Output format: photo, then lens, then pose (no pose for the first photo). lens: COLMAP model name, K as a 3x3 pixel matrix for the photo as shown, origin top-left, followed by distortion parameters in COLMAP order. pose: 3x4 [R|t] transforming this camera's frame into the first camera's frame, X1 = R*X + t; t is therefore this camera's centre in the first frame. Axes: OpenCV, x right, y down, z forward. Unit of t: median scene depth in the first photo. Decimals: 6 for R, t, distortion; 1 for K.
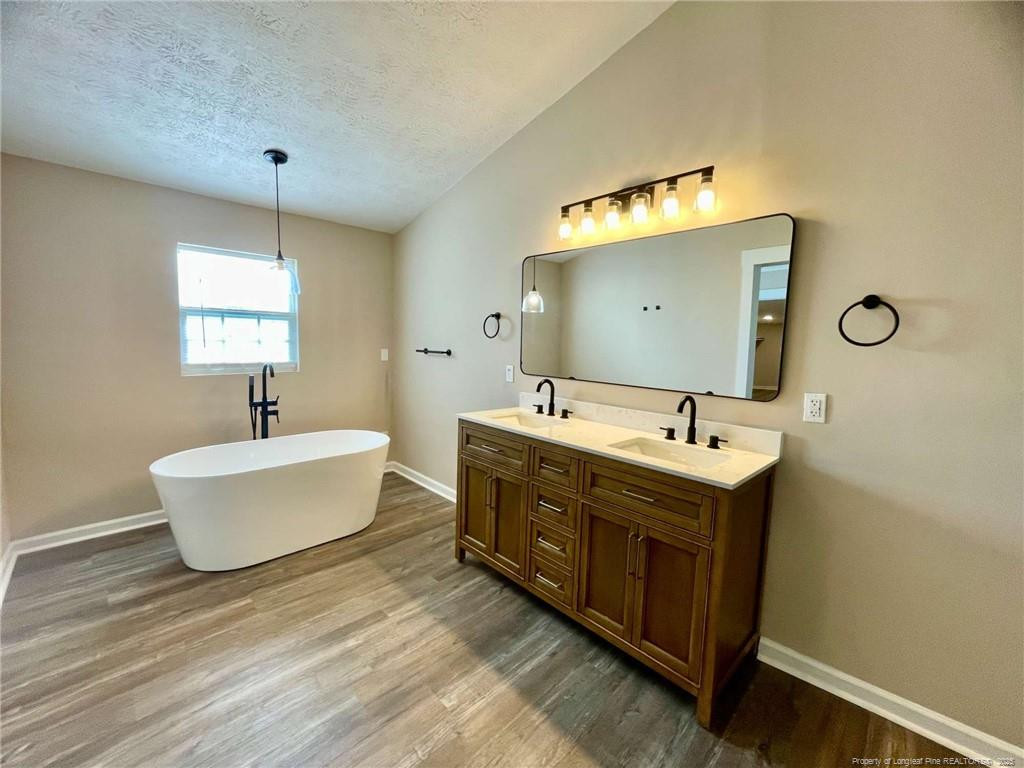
lens RADIAL K [[414.6, 0, 510.0], [0, 414.6, 377.7], [0, 0, 1]] dist [-0.000460, 0.000931]
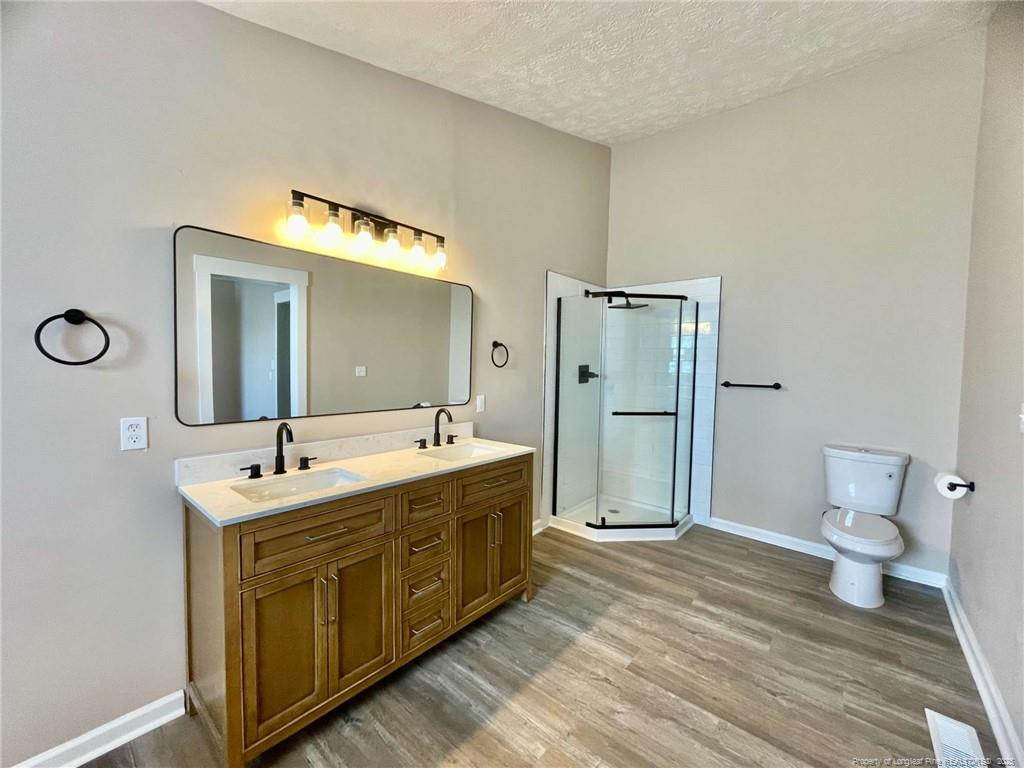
lens RADIAL K [[414.6, 0, 511.4], [0, 414.6, 388.4], [0, 0, 1]] dist [-0.000460, 0.000931]
pose [[-0.099799, -0.072529, 0.992361, -0.840079], [0.085504, 0.993025, 0.081177, -0.102146], [-0.991327, 0.092952, -0.092902, 0.879537]]
